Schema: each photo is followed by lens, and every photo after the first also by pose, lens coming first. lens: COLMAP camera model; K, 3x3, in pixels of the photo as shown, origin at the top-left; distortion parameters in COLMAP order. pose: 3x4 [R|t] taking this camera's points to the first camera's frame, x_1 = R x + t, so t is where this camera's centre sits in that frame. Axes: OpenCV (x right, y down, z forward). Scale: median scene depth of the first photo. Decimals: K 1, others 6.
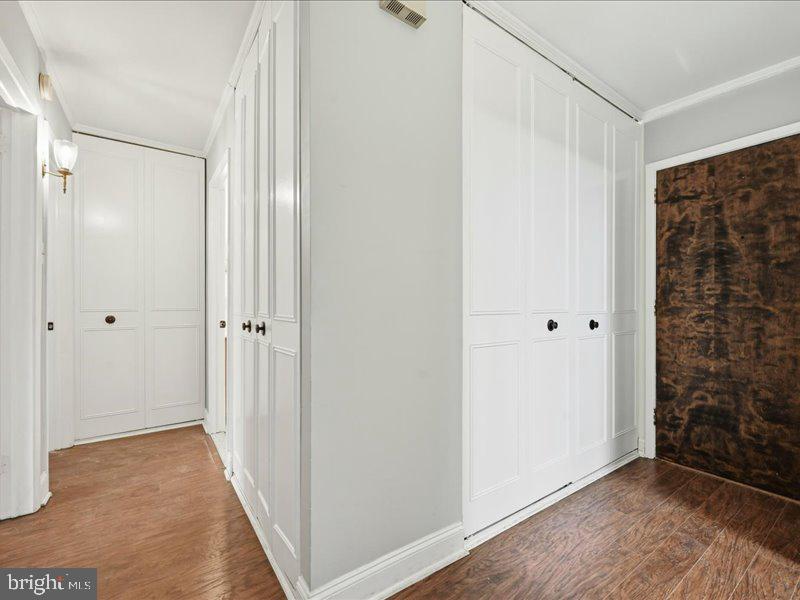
lens RADIAL K [[365.0, 0, 396.1], [0, 365.0, 302.2], [0, 0, 1]] dist [0.003961, 0.000844]
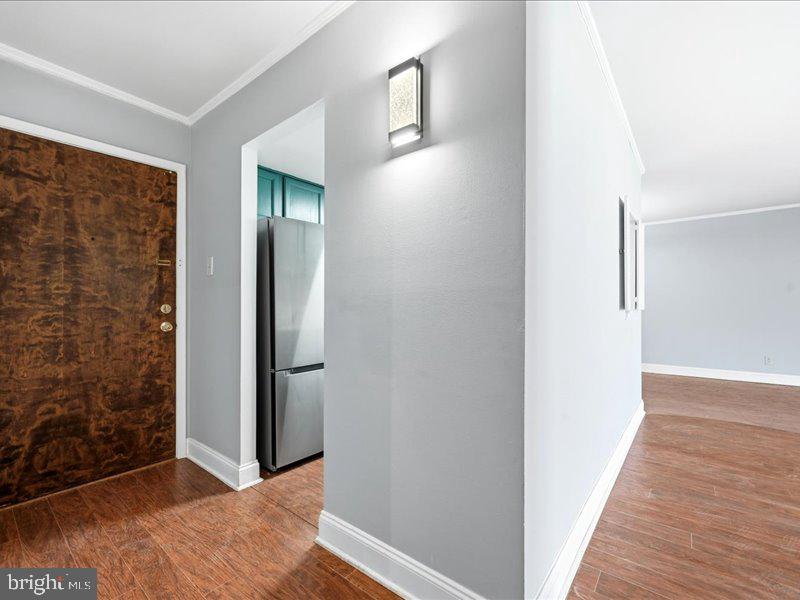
lens RADIAL K [[365.0, 0, 402.2], [0, 365.0, 305.8], [0, 0, 1]] dist [0.003961, 0.000844]
pose [[-0.284059, -0.001633, 0.958805, -0.262117], [0.000038, 0.999999, 0.001715, 0.006802], [-0.958807, 0.000523, -0.284059, 0.456784]]
